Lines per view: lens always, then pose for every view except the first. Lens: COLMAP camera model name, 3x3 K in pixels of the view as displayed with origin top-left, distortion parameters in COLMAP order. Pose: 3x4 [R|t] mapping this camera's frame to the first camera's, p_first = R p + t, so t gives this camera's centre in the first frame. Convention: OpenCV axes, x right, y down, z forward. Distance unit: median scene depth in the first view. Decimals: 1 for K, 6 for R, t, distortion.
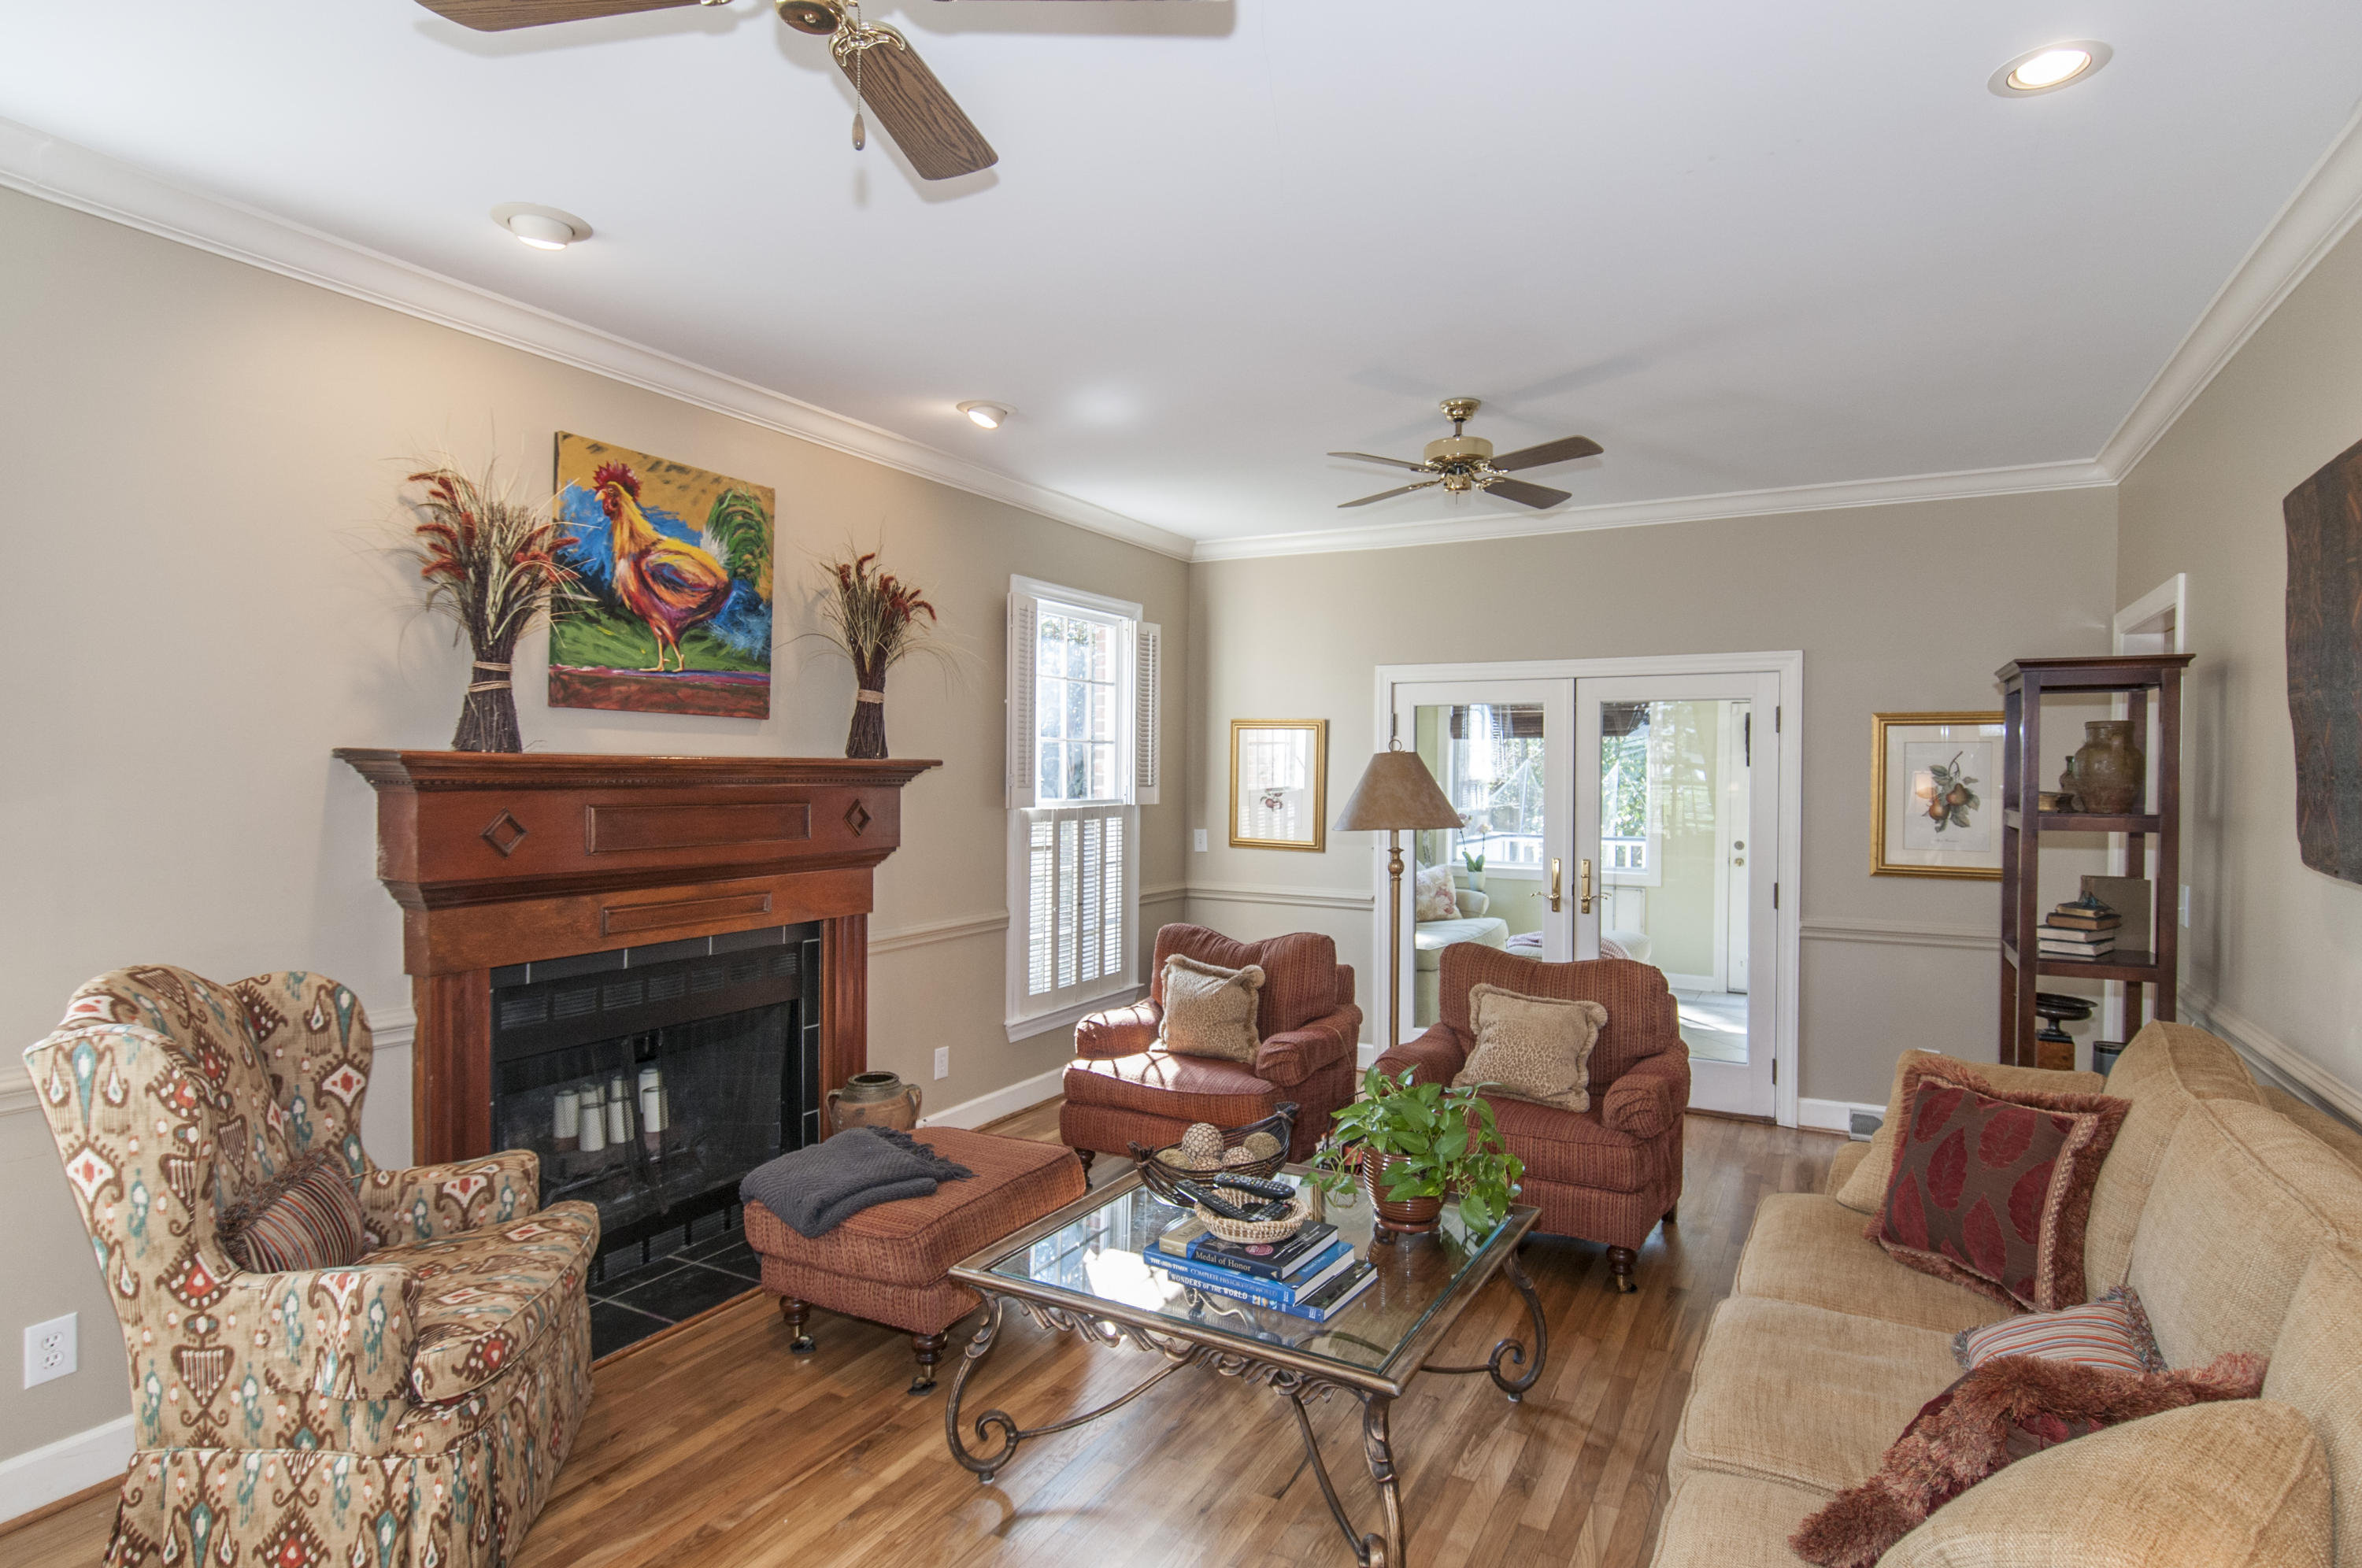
lens RADIAL K [[1218.4, 0, 1192.6], [0, 1218.4, 785.3], [0, 0, 1]] dist [-0.013538, 0.000945]
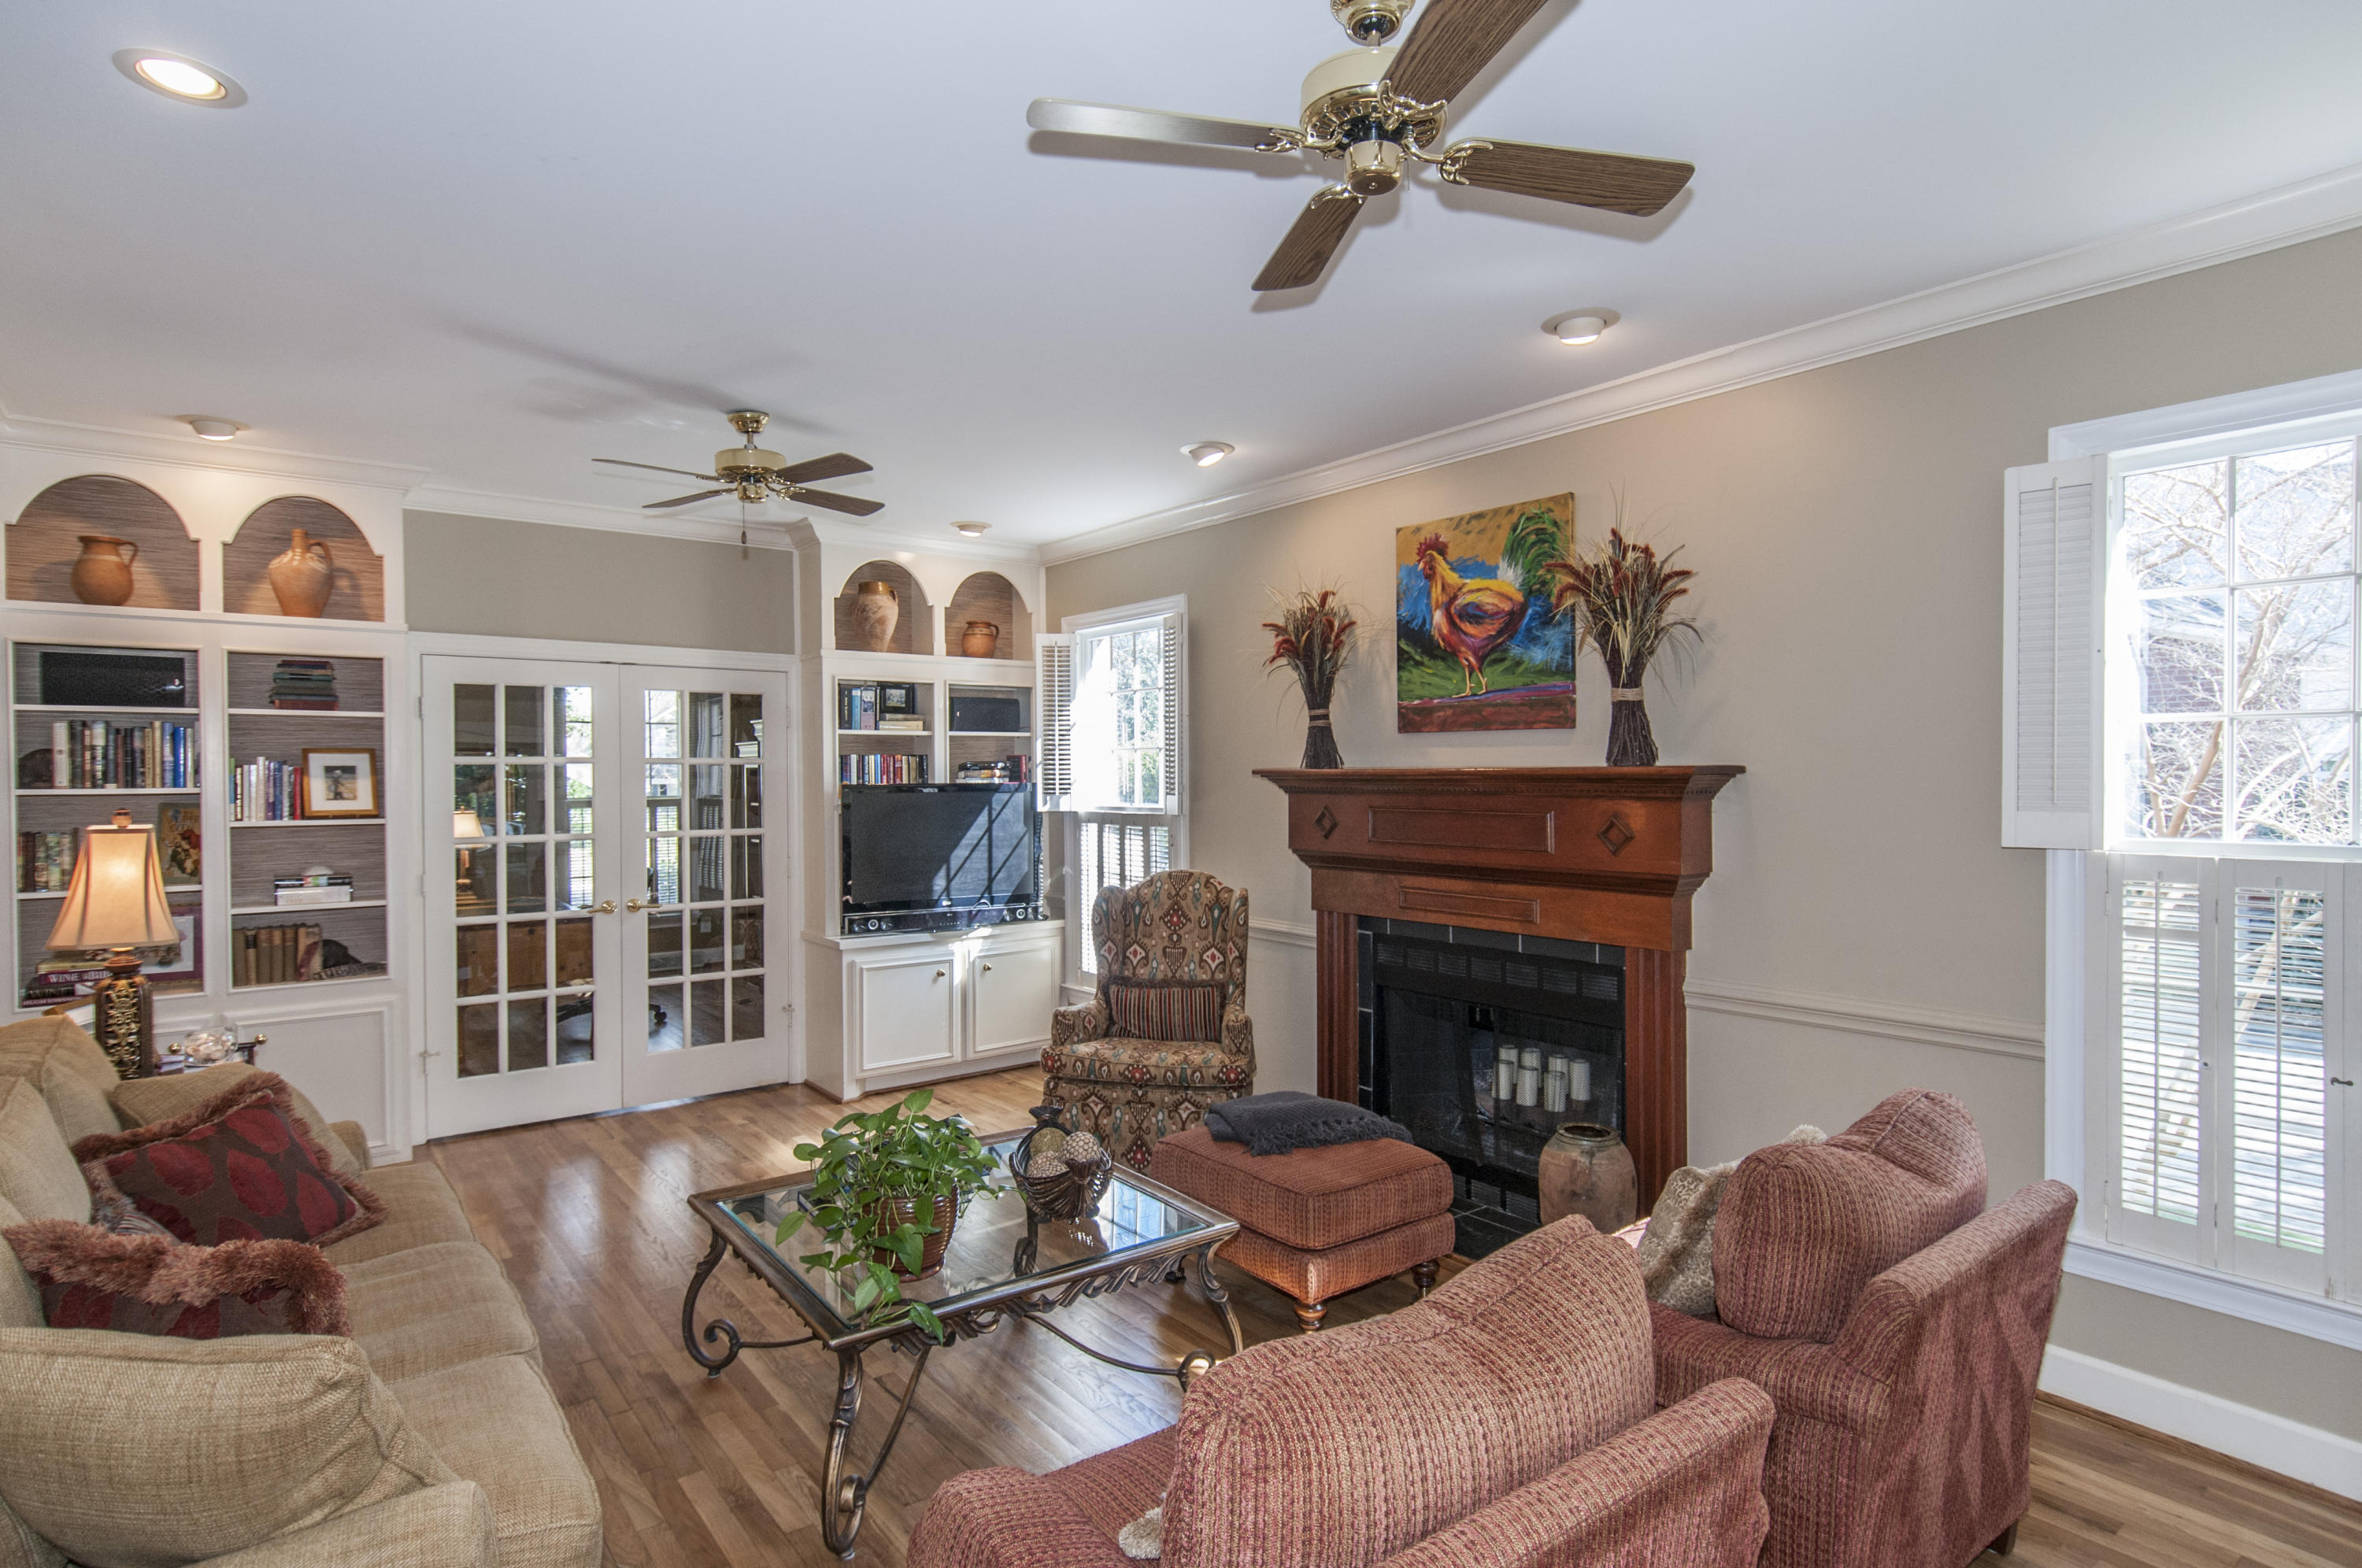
lens RADIAL K [[1218.4, 0, 1192.6], [0, 1218.4, 785.3], [0, 0, 1]] dist [-0.013538, 0.000945]
pose [[-0.411685, 0.004953, -0.911313, 0.724142], [-0.009416, 0.999909, 0.009688, -0.015893], [0.911278, 0.012570, -0.411600, 1.213944]]
